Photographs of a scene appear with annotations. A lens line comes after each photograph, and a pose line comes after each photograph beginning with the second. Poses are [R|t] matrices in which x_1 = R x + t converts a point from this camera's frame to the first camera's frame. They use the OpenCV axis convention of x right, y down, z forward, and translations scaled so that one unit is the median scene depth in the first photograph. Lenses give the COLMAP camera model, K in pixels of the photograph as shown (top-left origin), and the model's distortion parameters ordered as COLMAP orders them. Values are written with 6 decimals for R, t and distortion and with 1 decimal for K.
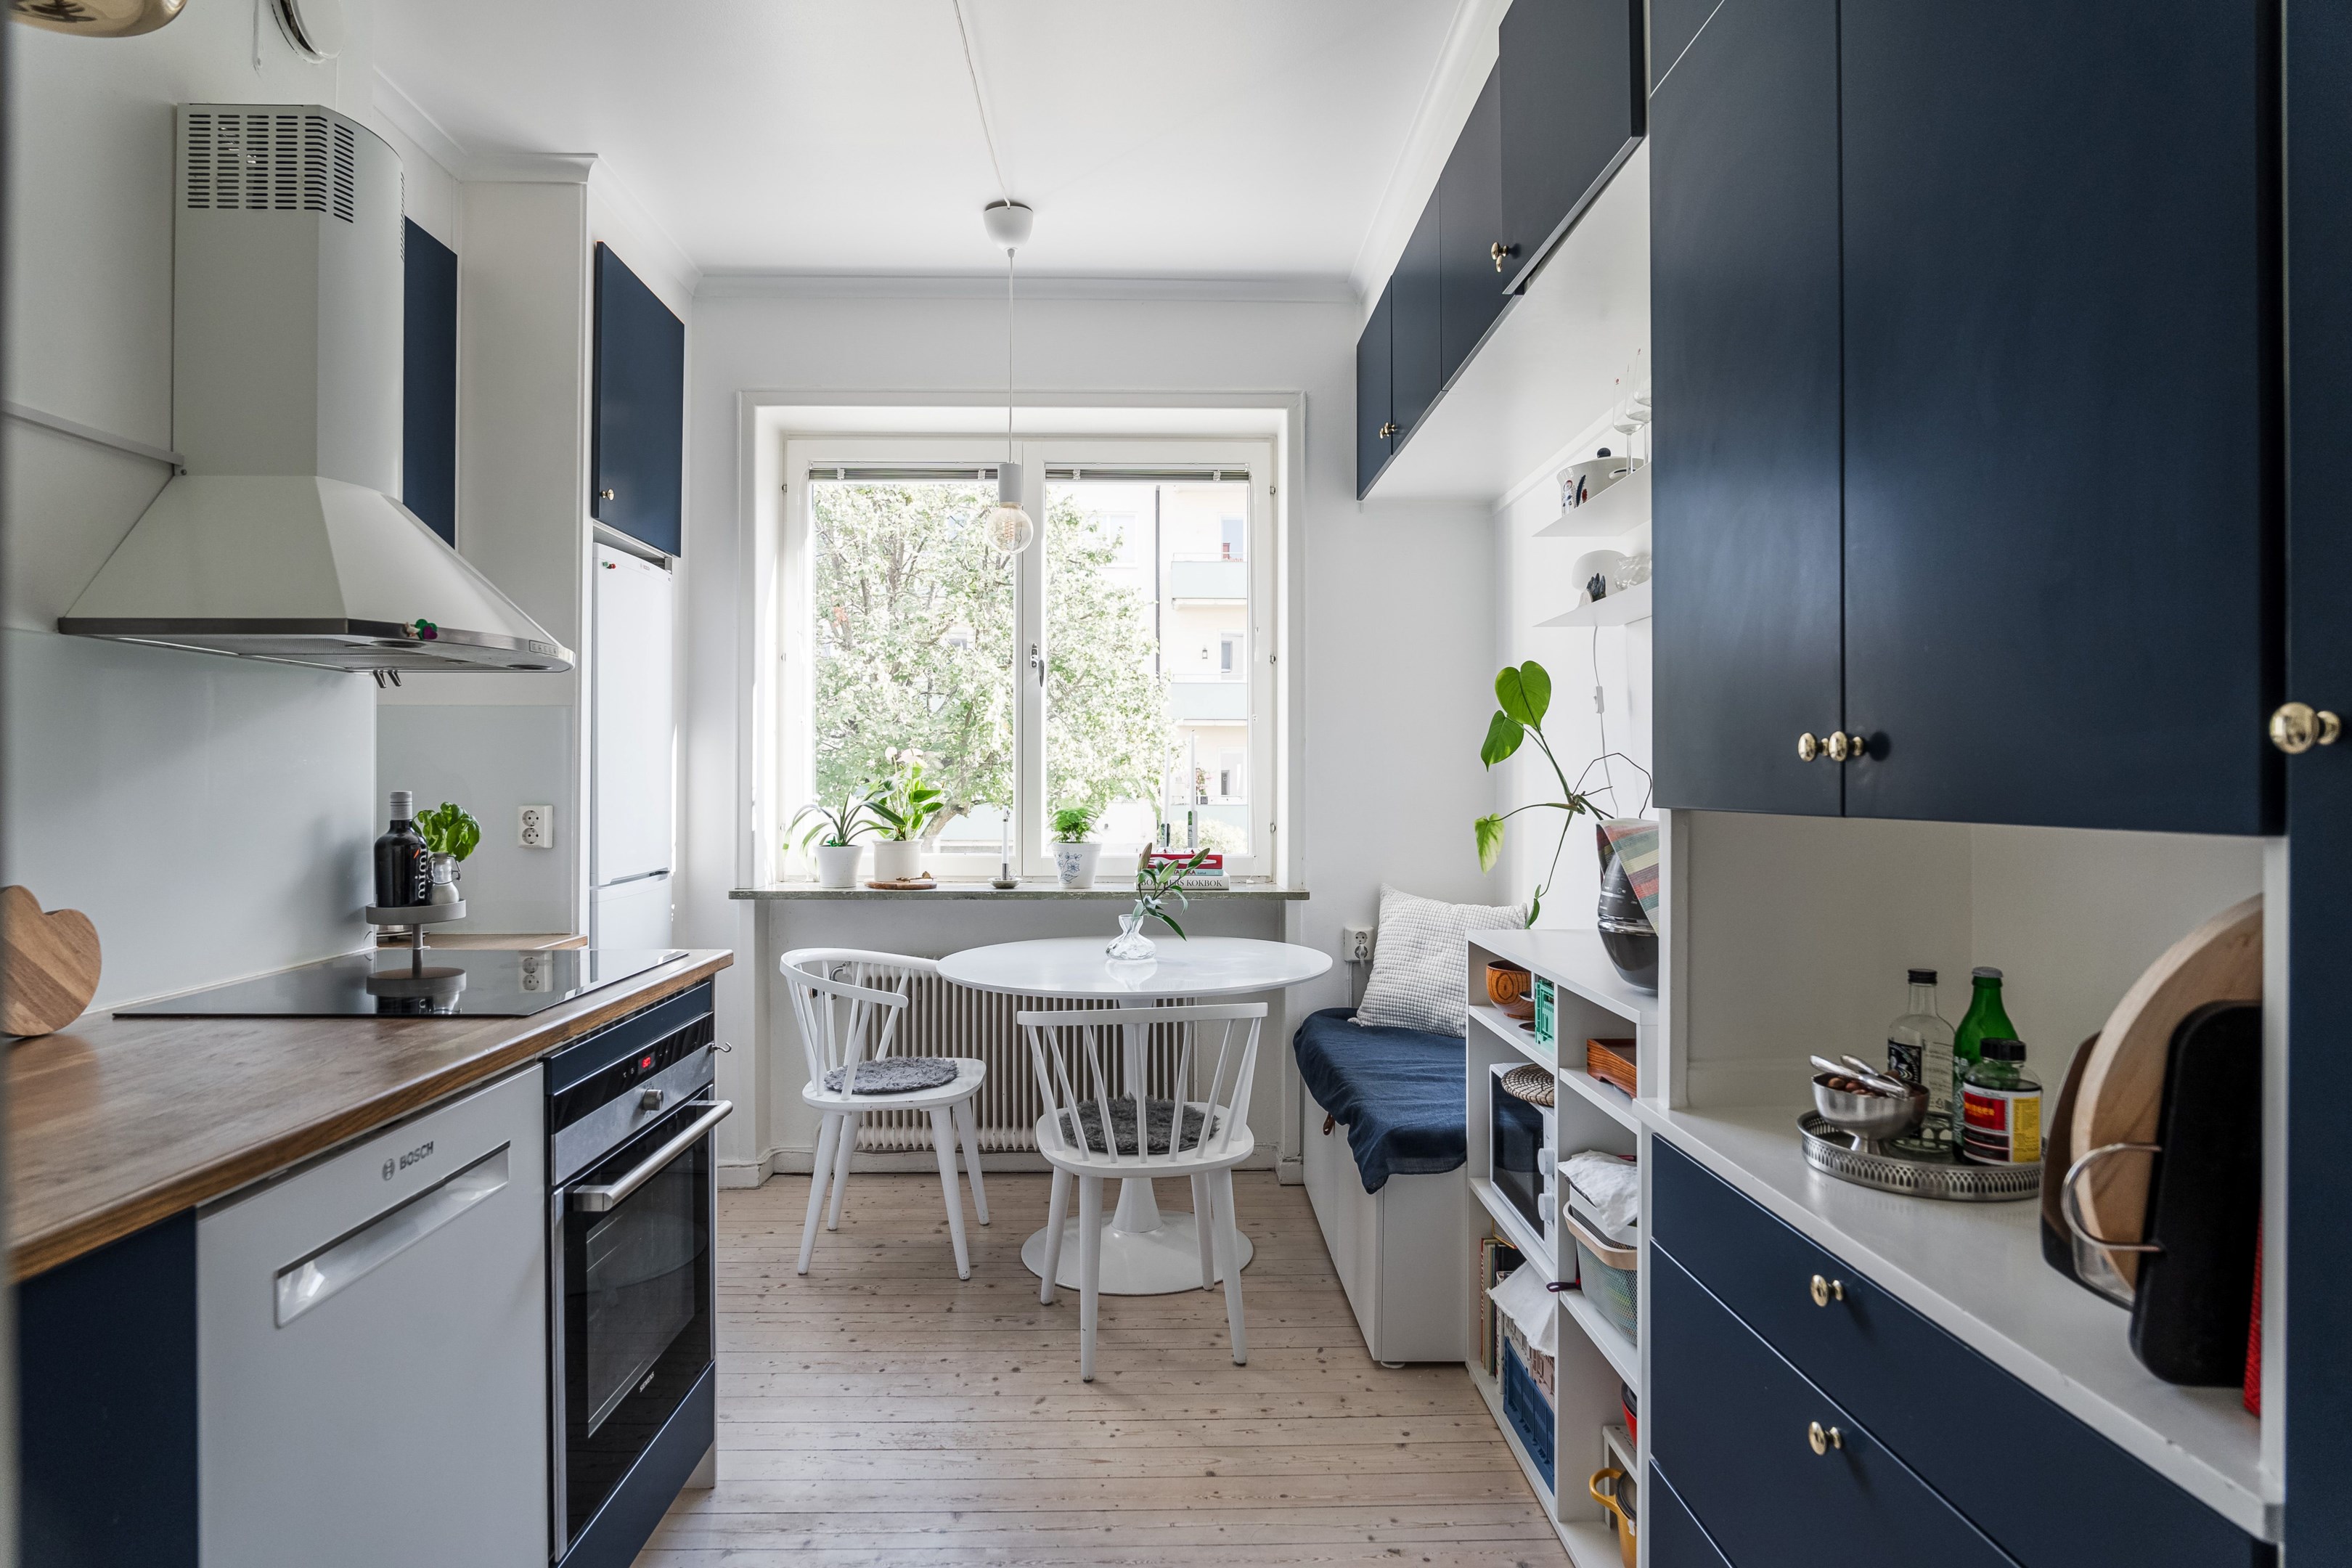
lens RADIAL K [[1353.0, 0, 1176.0], [0, 1353.0, 784.0], [0, 0, 1]] dist [-0.066095, 0.117439]
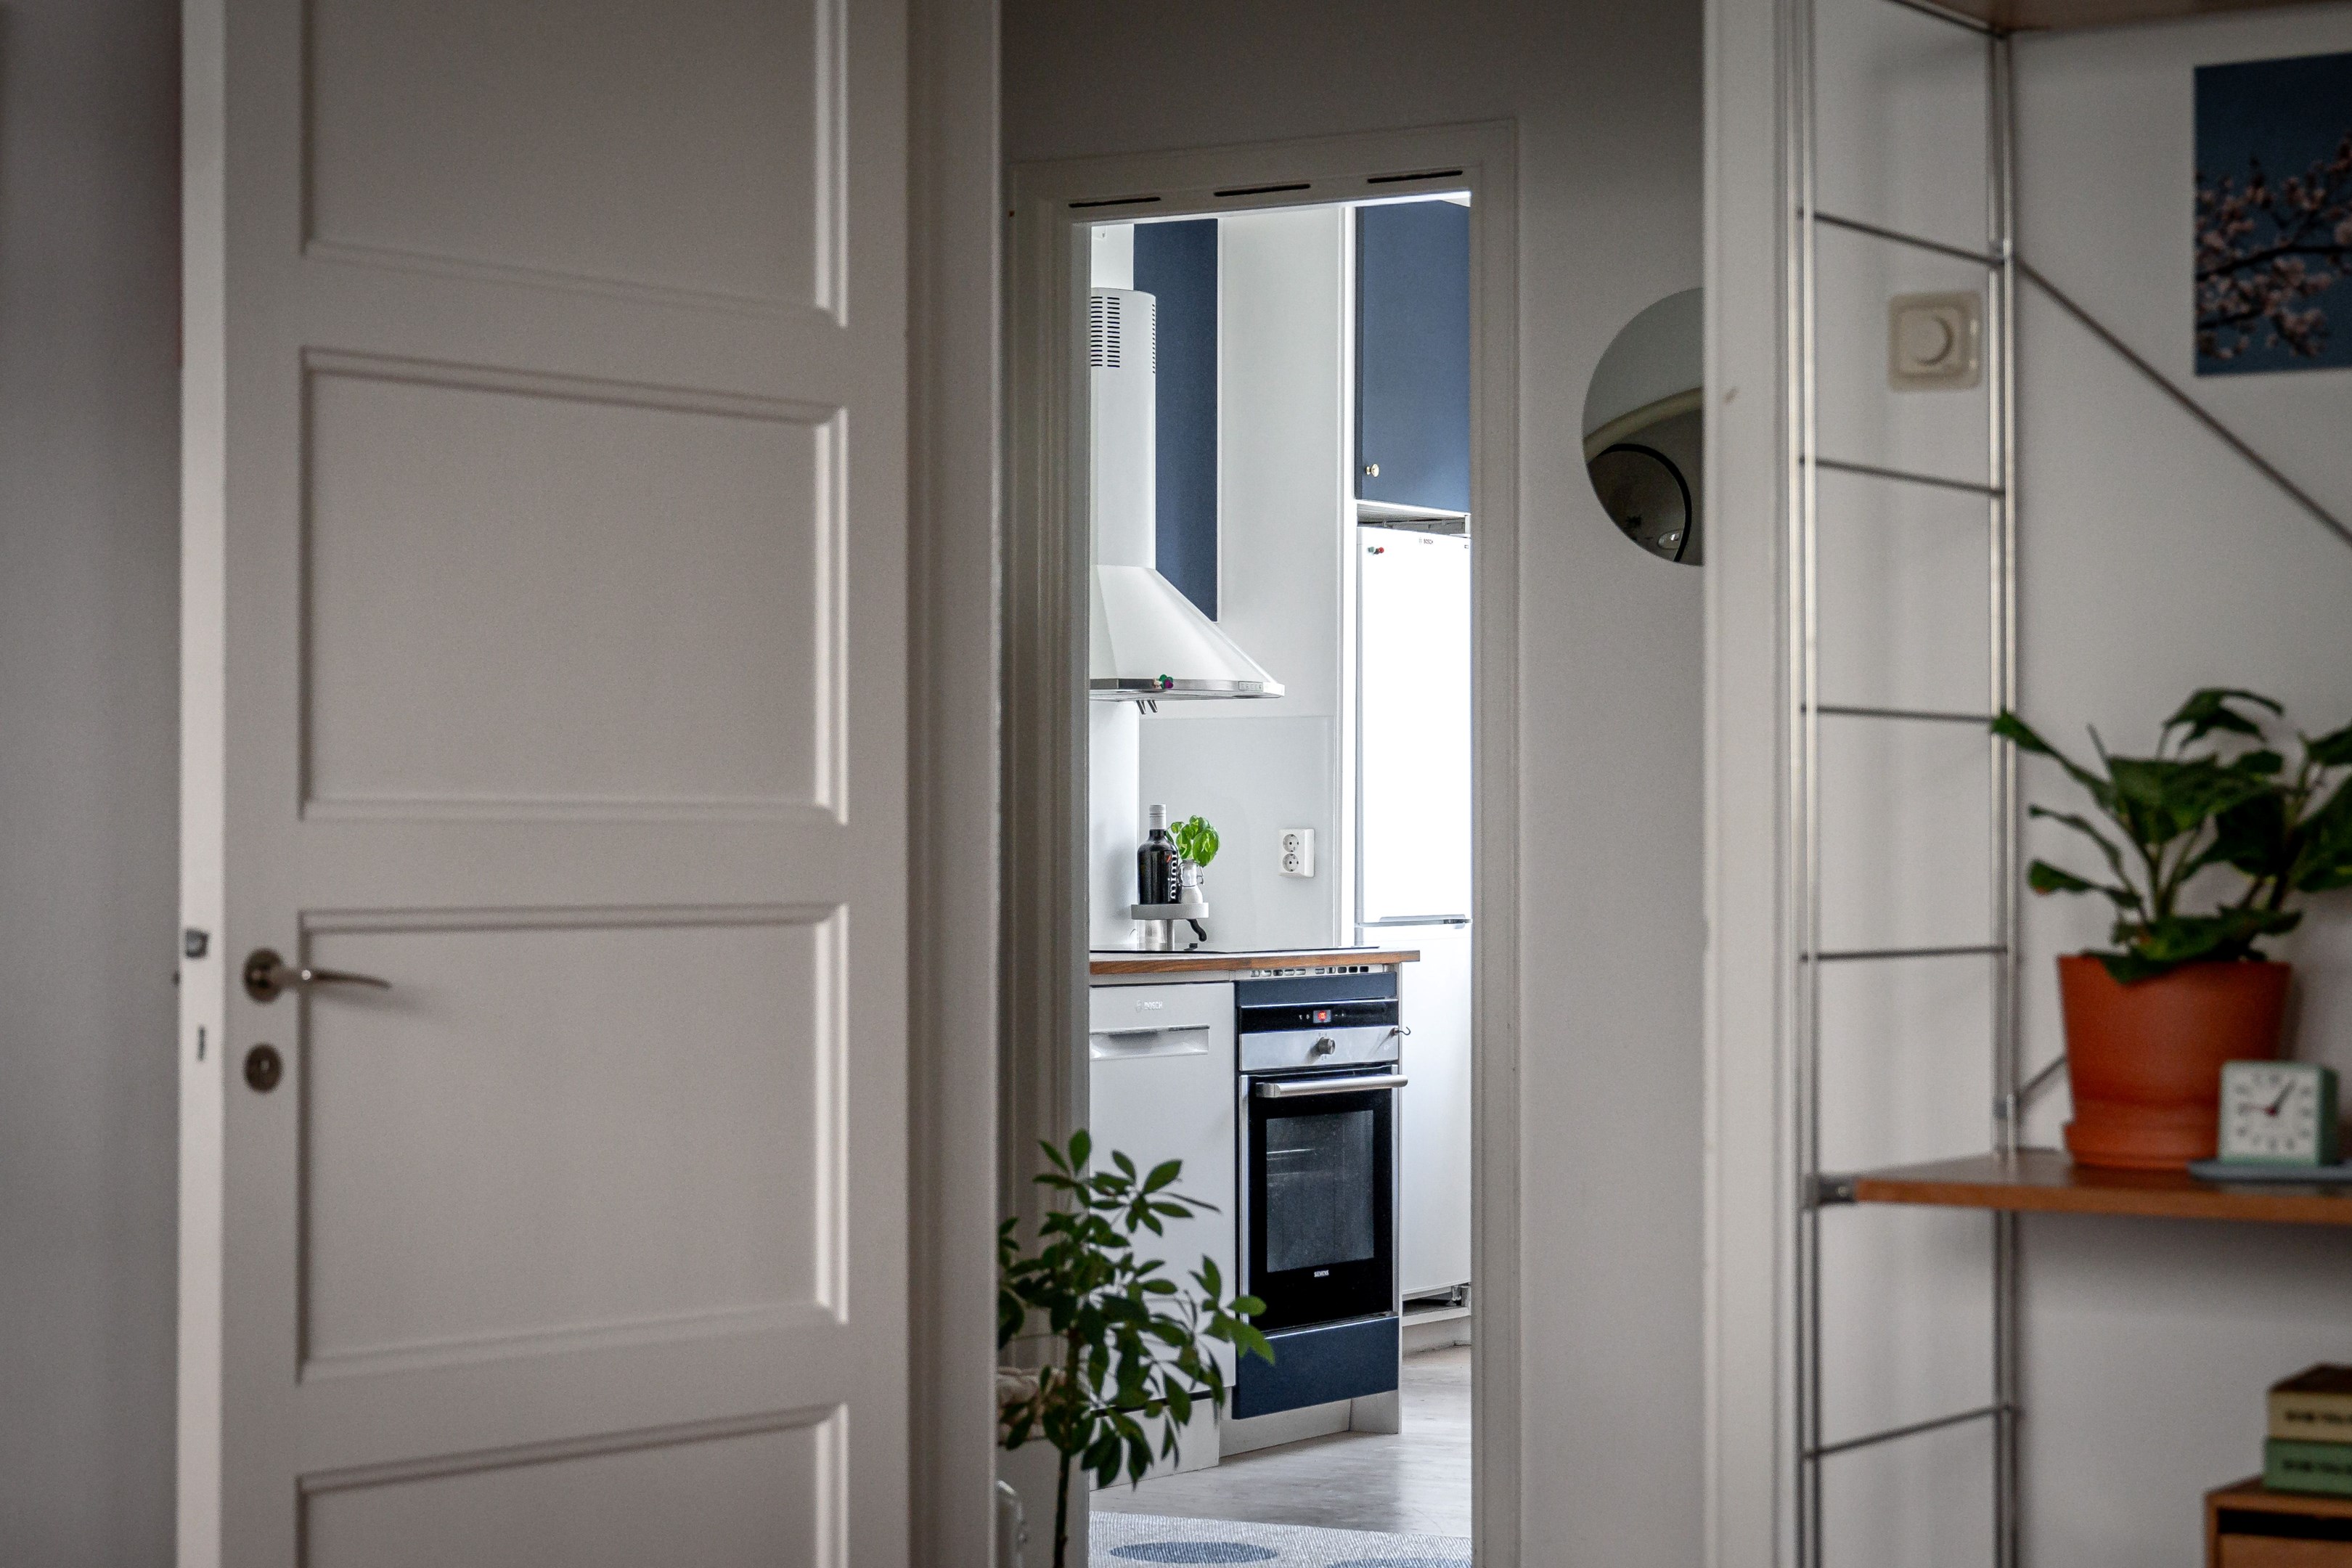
lens RADIAL K [[5122.3, 0, 1176.0], [0, 5122.3, 784.0], [0, 0, 1]] dist [0.000441, -0.000563]
pose [[0.858089, -0.009118, -0.513420, 1.649957], [-0.001106, 0.999807, -0.019604, 0.073076], [0.513499, 0.017390, 0.857914, -2.692767]]
